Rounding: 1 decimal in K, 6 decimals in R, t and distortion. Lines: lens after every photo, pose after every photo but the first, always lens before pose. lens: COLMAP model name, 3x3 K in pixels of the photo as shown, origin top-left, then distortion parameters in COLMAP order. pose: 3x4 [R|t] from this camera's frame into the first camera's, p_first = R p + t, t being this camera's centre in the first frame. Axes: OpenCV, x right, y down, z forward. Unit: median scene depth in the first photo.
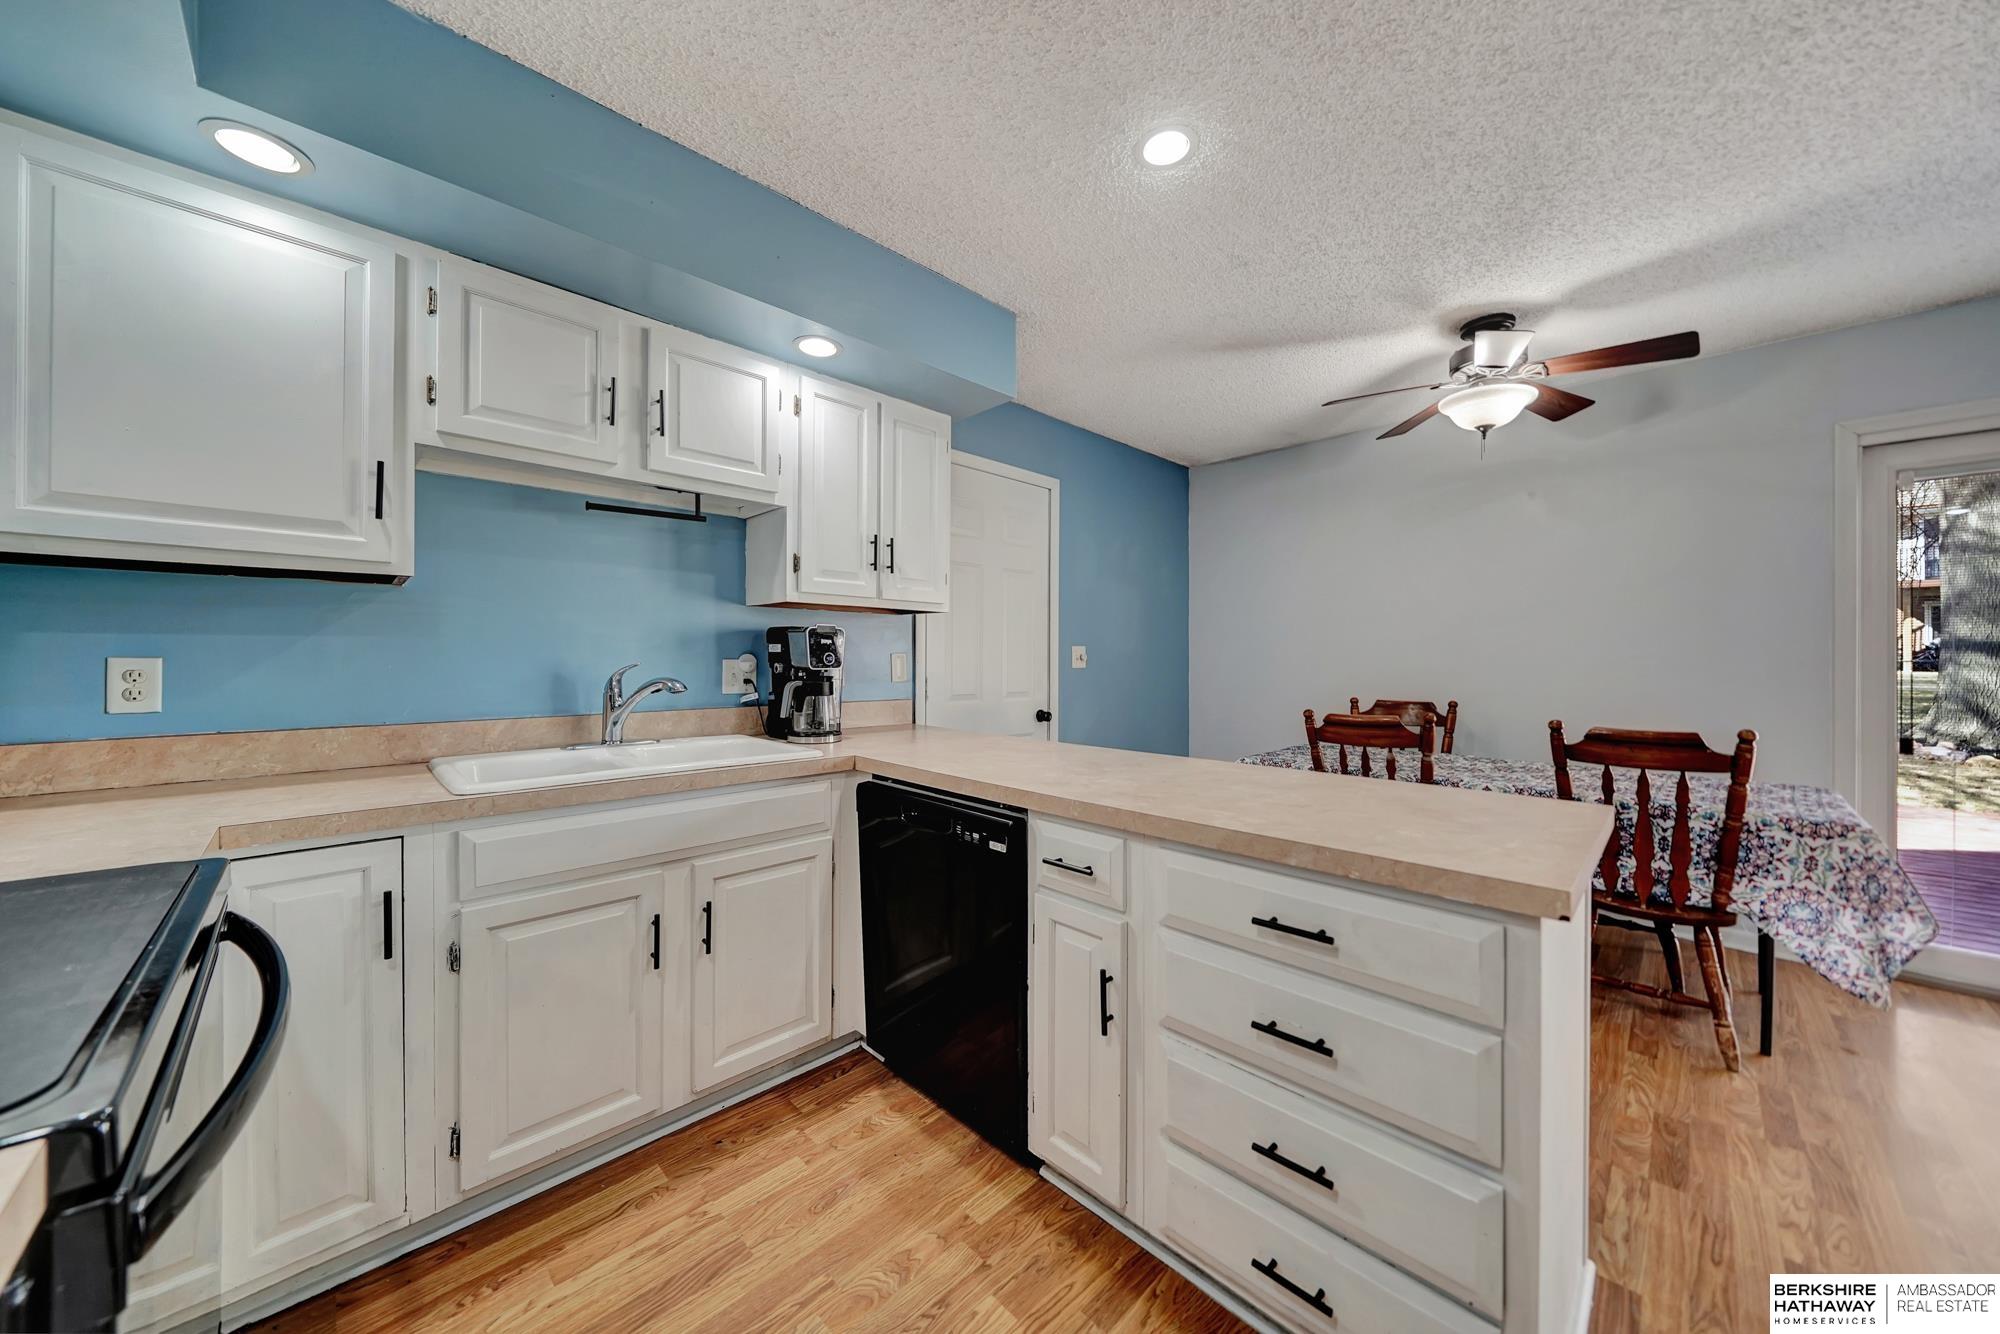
lens RADIAL K [[694.1, 0, 1000.0], [0, 694.1, 667.0], [0, 0, 1]] dist [-0.004486, 0.000259]
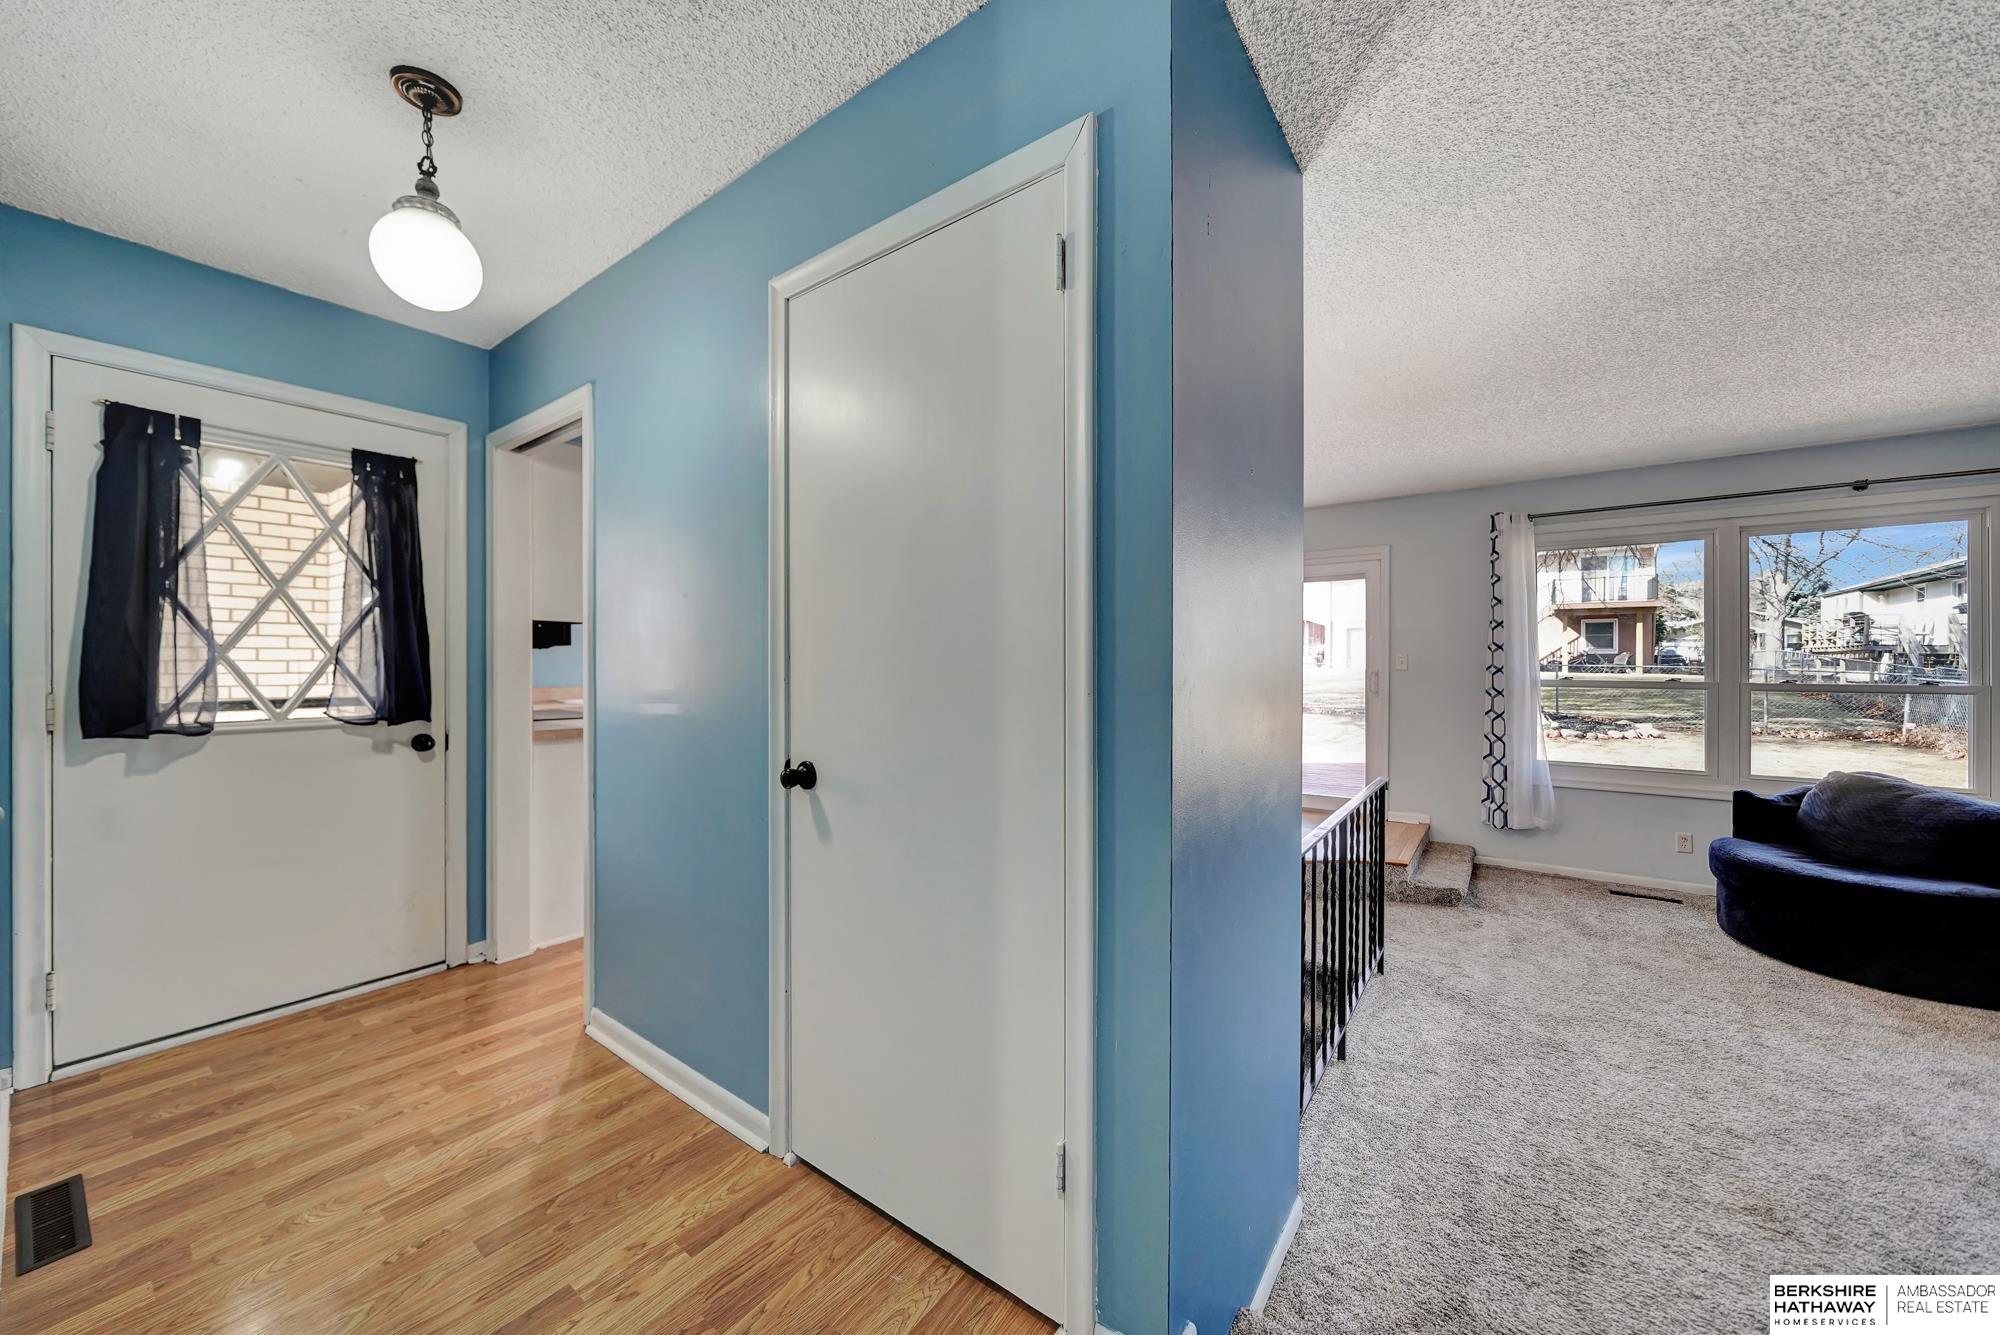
lens RADIAL K [[694.1, 0, 1000.0], [0, 694.1, 667.5], [0, 0, 1]] dist [-0.004486, 0.000259]
pose [[0.986116, -0.001704, 0.166049, 0.466063], [0.002565, 0.999984, -0.004966, 0.019848], [-0.166038, 0.005323, 0.986105, -1.777898]]
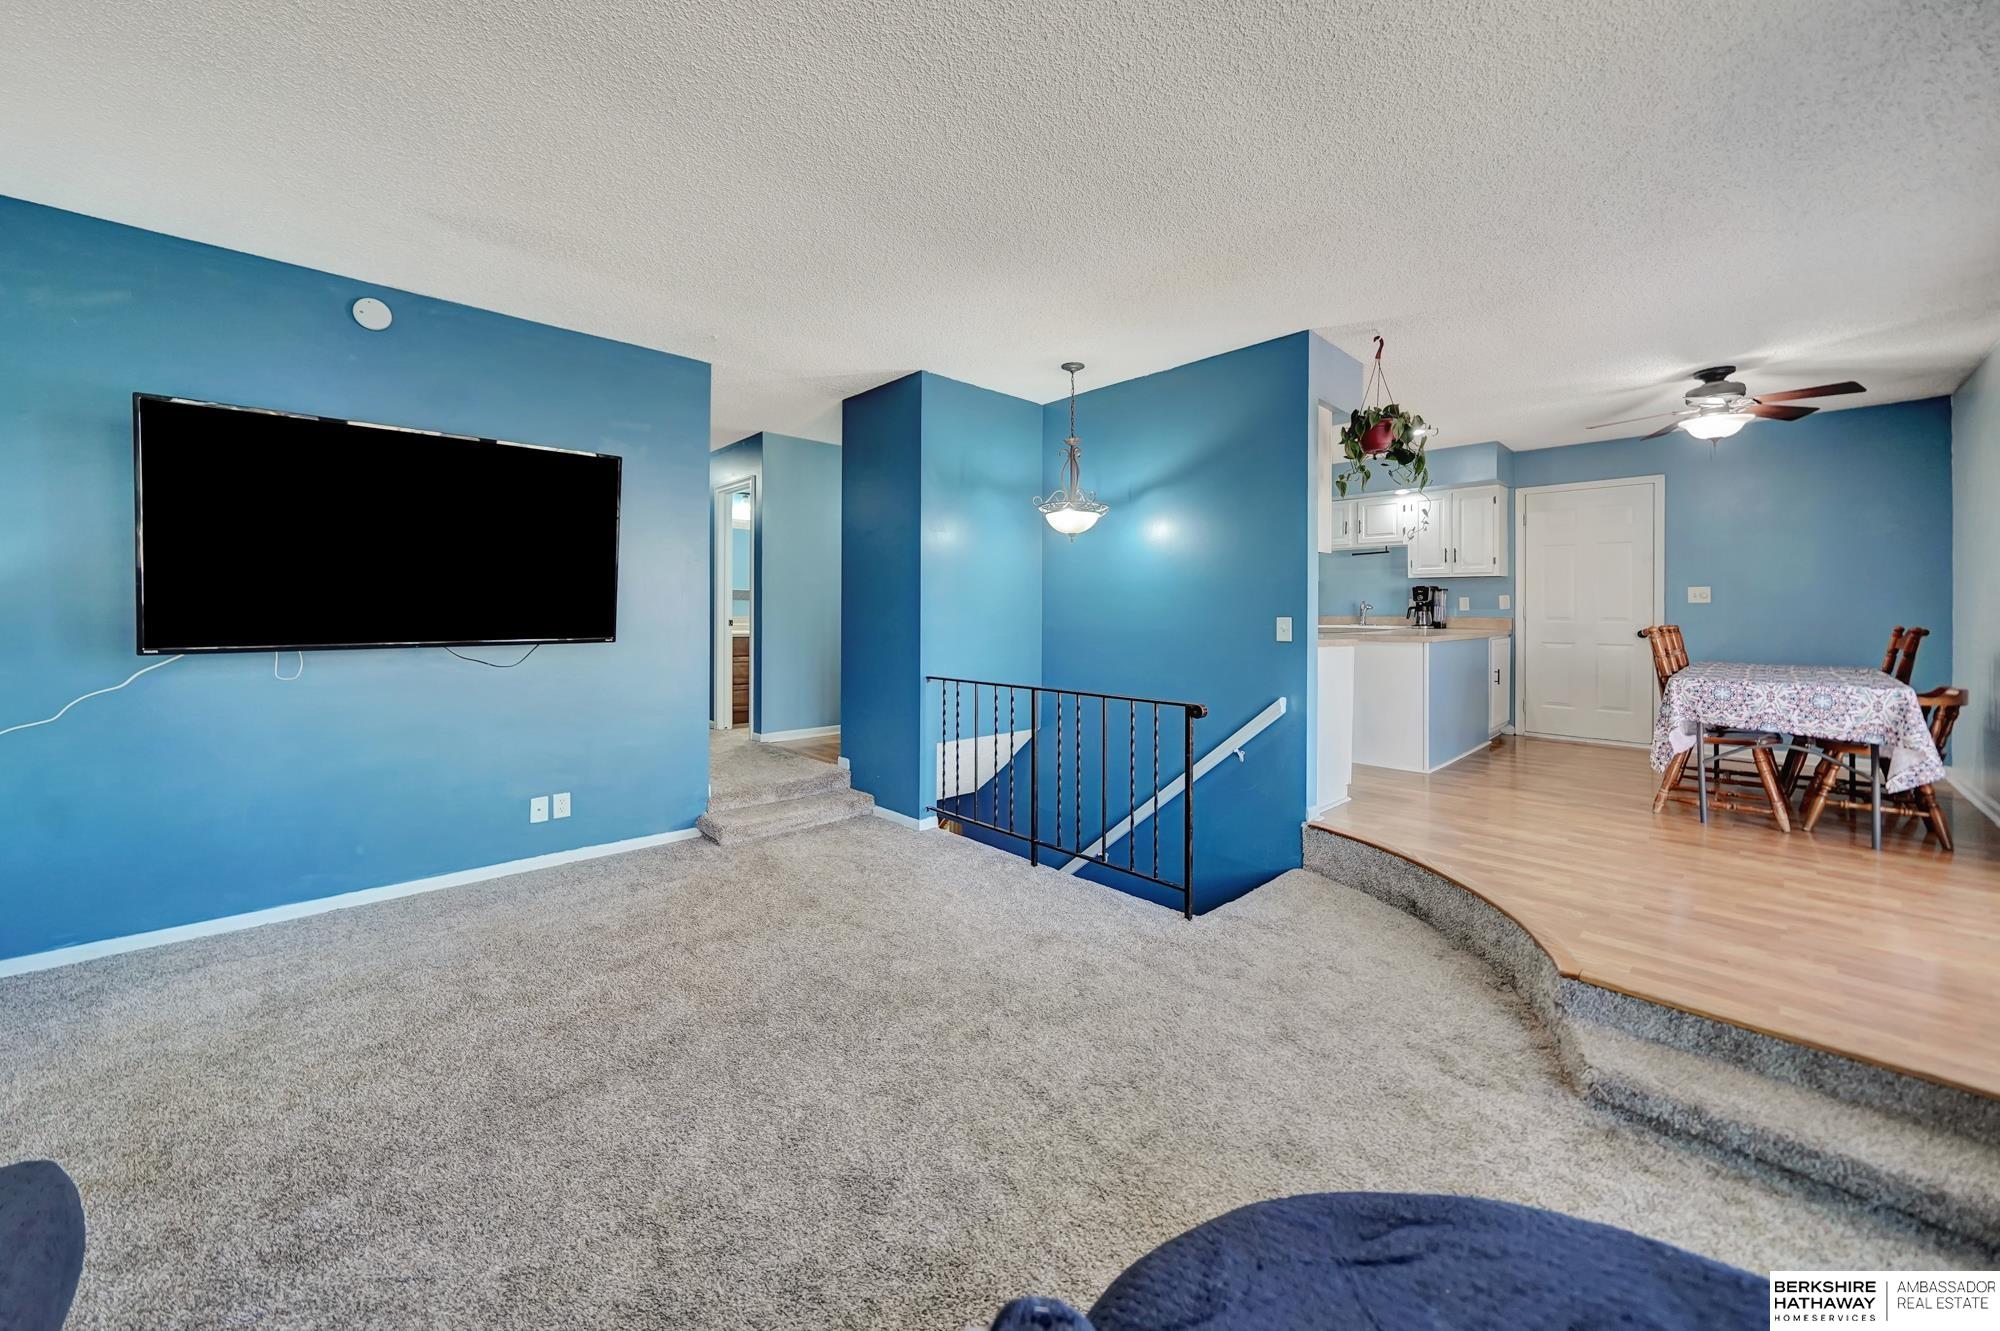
lens RADIAL K [[727.3, 0, 980.7], [0, 727.3, 611.6], [0, 0, 1]] dist [-0.010987, -0.000071]
pose [[-0.031919, -0.001931, -0.999489, 3.111637], [-0.015288, 0.999882, -0.001443, 0.084449], [0.999374, 0.015234, -0.031945, -0.744275]]
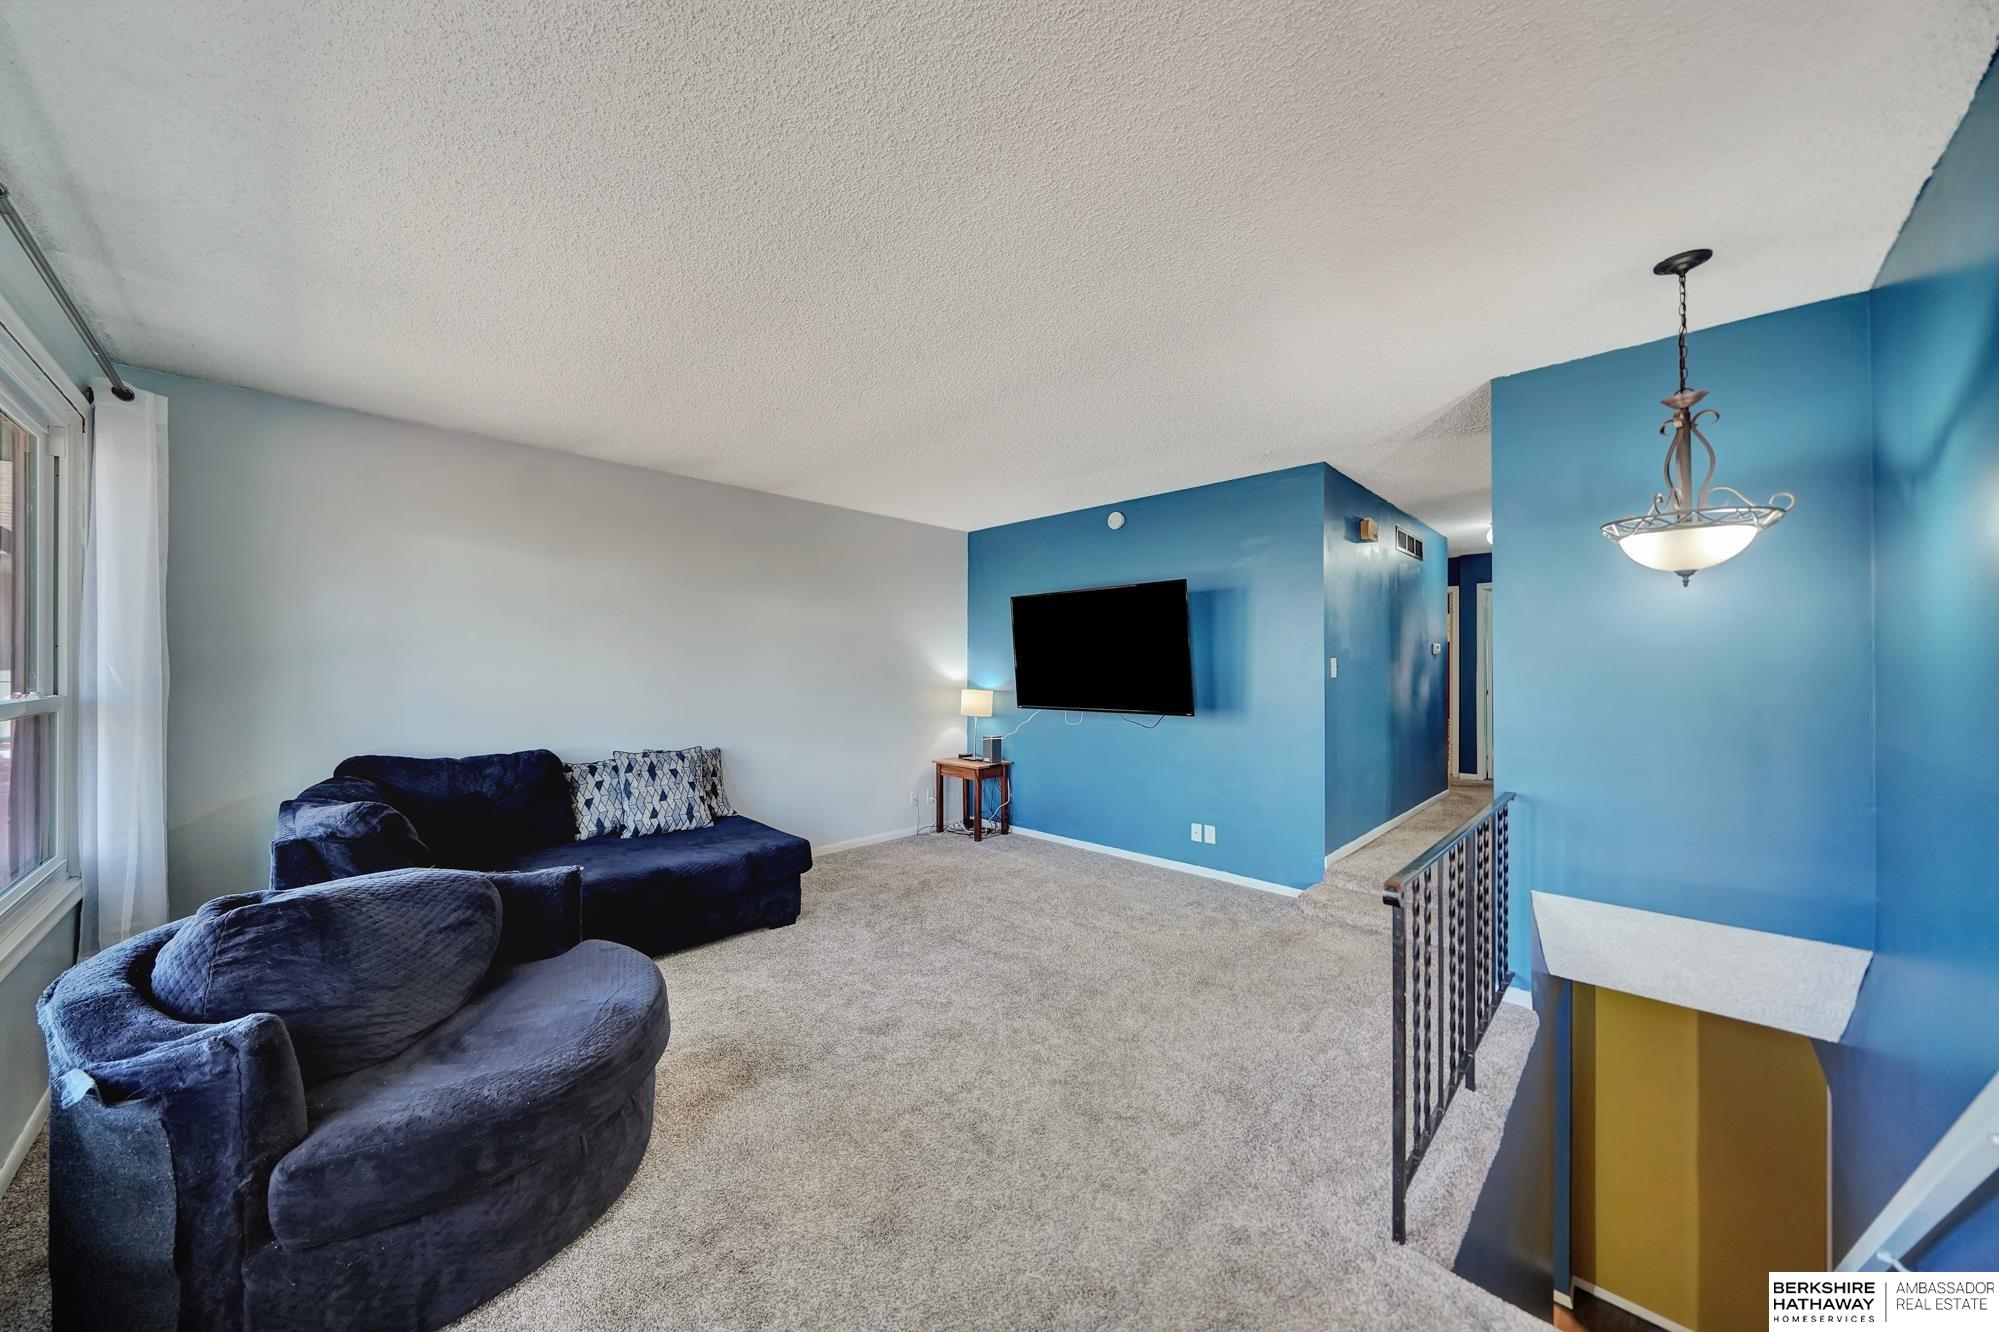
lens RADIAL K [[699.8, 0, 999.5], [0, 699.8, 666.0], [0, 0, 1]] dist [-0.001208, -0.000239]
pose [[-0.999928, -0.002055, -0.011838, 2.092742], [-0.002123, 0.999981, 0.005750, -0.000899], [0.011826, 0.005775, -0.999913, 0.507482]]
